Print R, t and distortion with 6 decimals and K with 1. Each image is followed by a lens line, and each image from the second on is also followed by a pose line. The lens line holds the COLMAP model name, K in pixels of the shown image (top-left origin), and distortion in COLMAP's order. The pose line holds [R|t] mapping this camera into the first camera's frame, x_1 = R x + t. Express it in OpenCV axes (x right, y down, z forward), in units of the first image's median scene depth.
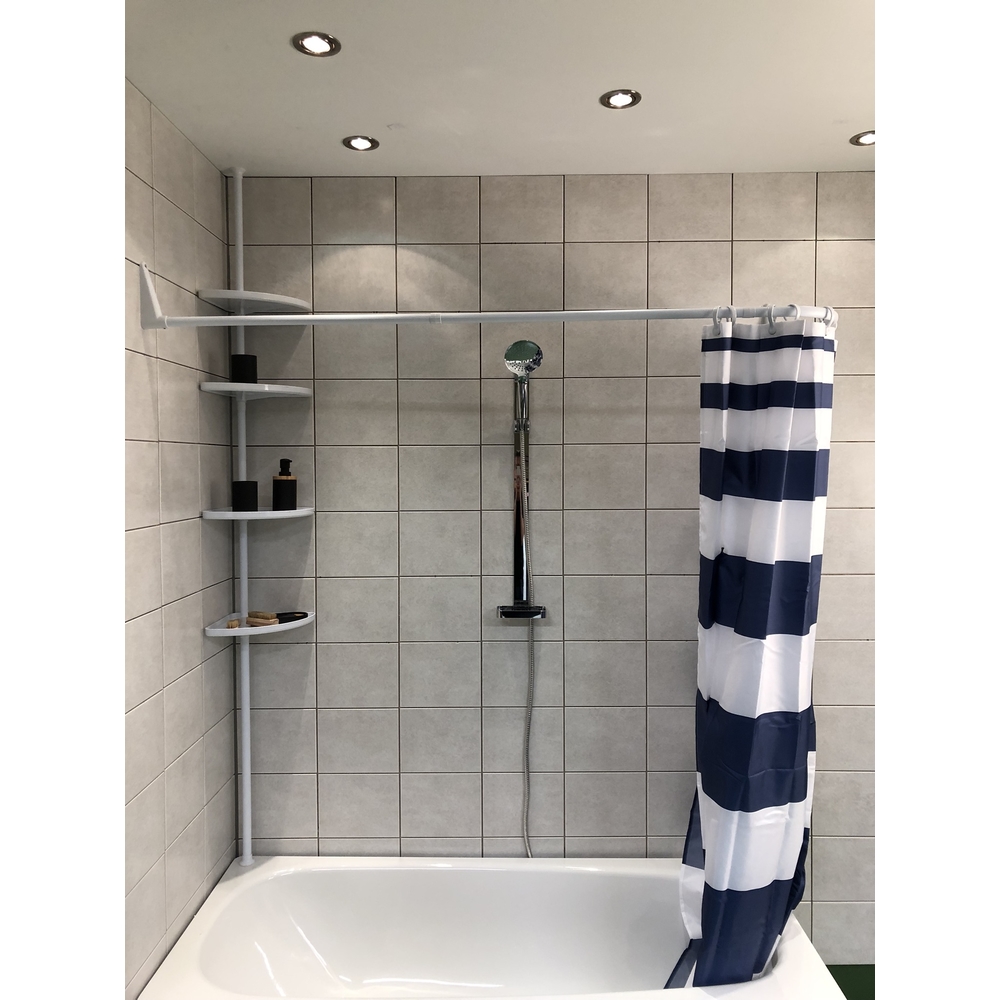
lens RADIAL K [[816.8, 0, 501.7], [0, 816.8, 494.4], [0, 0, 1]] dist [0.039972, -0.031956]
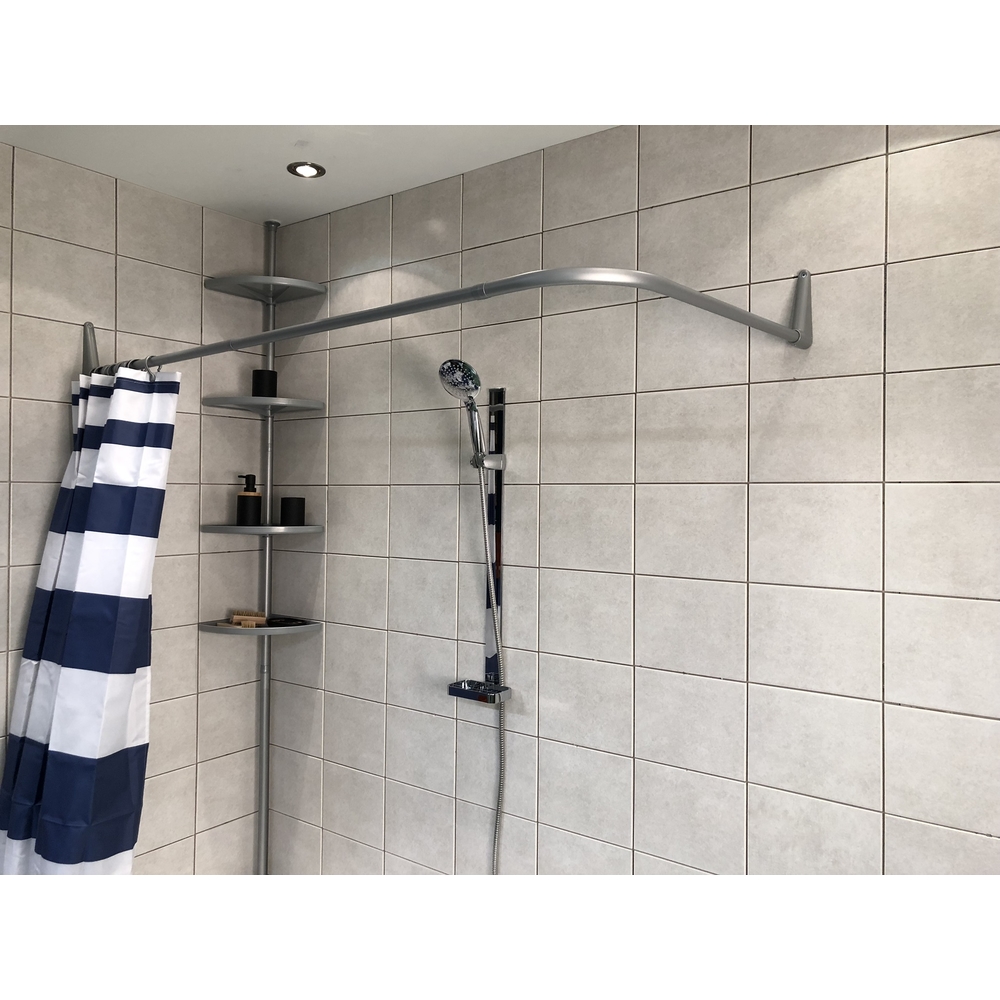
lens RADIAL K [[816.8, 0, 497.4], [0, 816.8, 489.4], [0, 0, 1]] dist [0.039972, -0.031956]
pose [[0.804447, 0.006881, -0.593984, 0.513144], [-0.032803, 0.998922, -0.032854, -0.029370], [0.593118, 0.045914, 0.803805, 0.342027]]
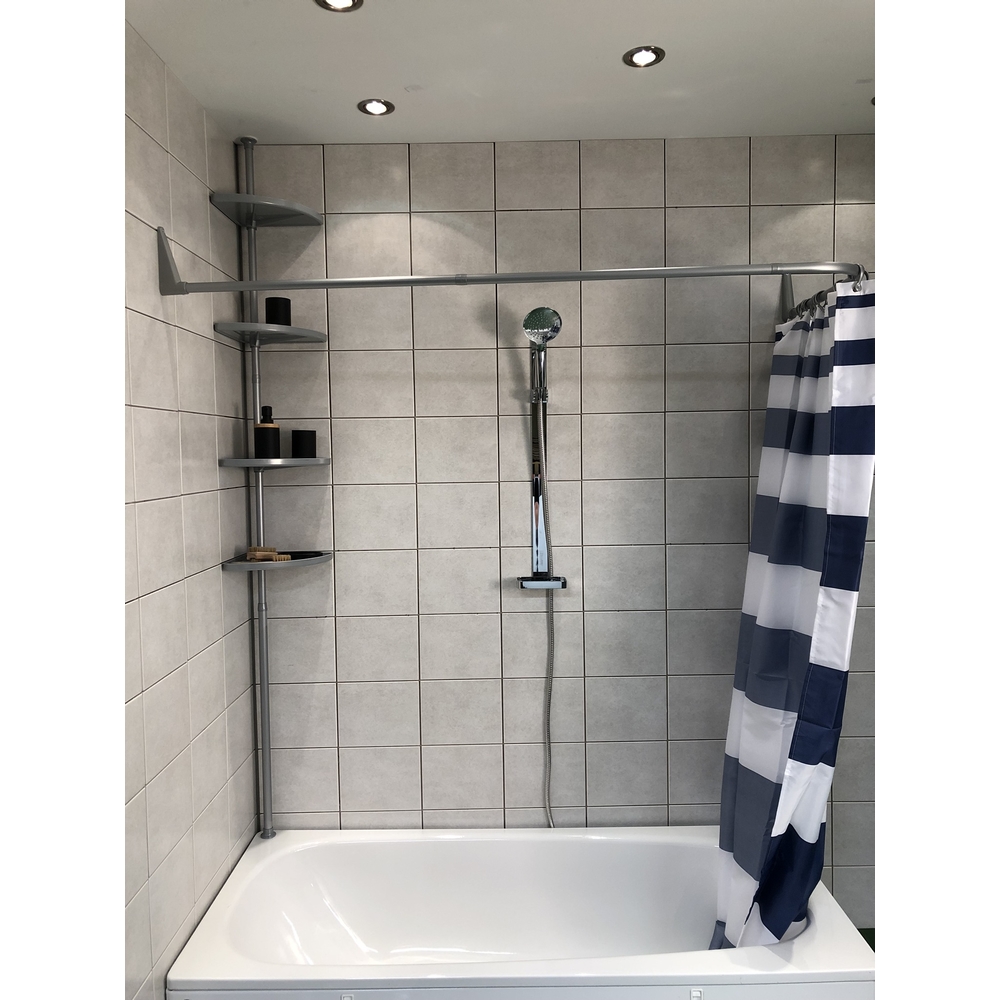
lens RADIAL K [[816.8, 0, 499.6], [0, 816.8, 496.4], [0, 0, 1]] dist [0.039972, -0.031956]
pose [[0.999848, -0.012410, 0.012251, -0.037522], [0.012211, 0.999795, 0.016131, 0.021784], [-0.012449, -0.015979, 0.999795, 0.006890]]
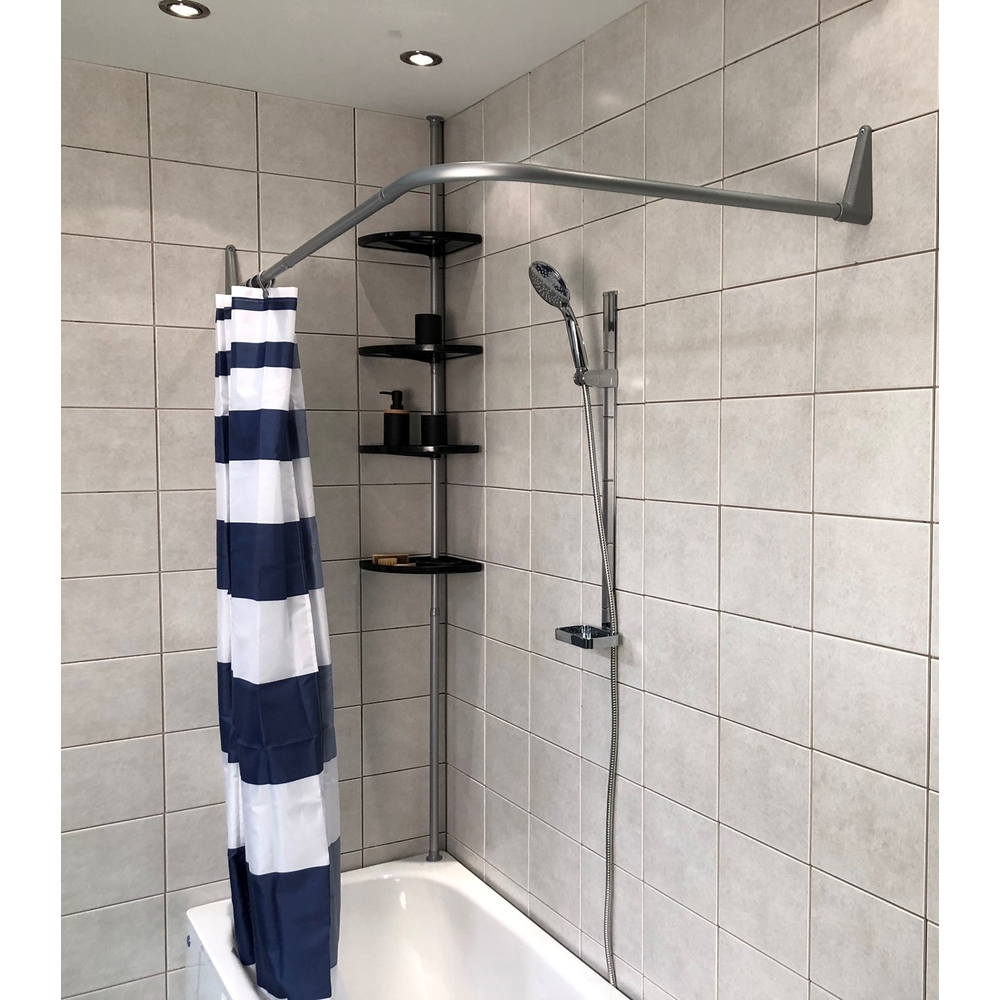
lens RADIAL K [[1095.5, 0, 619.5], [0, 1095.5, 493.5], [0, 0, 1]] dist [0.046925, 0.000000]
pose [[0.547736, 0.048311, -0.835255, 0.831250], [-0.033350, 0.998799, 0.035900, -0.017979], [0.835986, 0.008192, 0.548690, 0.484253]]
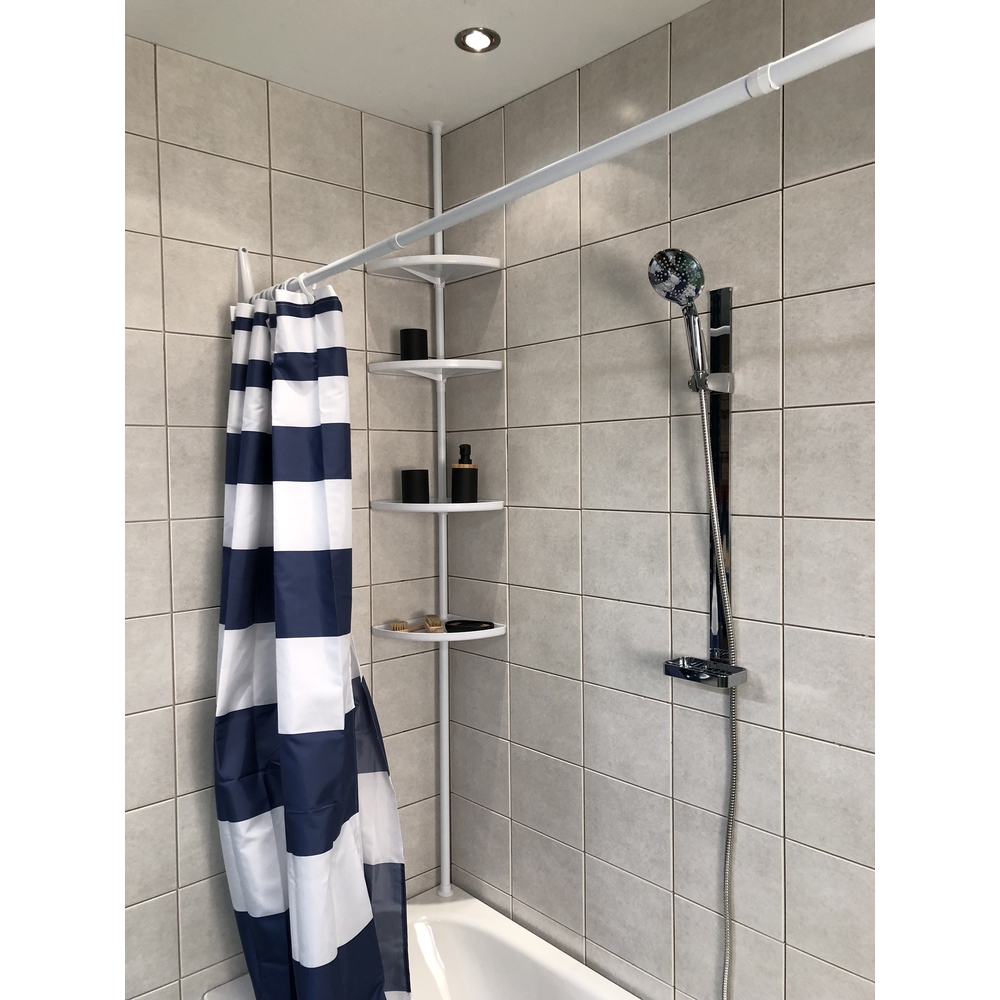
lens RADIAL K [[816.8, 0, 502.5], [0, 816.8, 493.1], [0, 0, 1]] dist [0.039972, -0.031956]
pose [[0.678645, 0.019560, -0.734206, 0.386313], [-0.016057, 0.999802, 0.011794, -0.002374], [0.734291, 0.003786, 0.678825, 0.431612]]
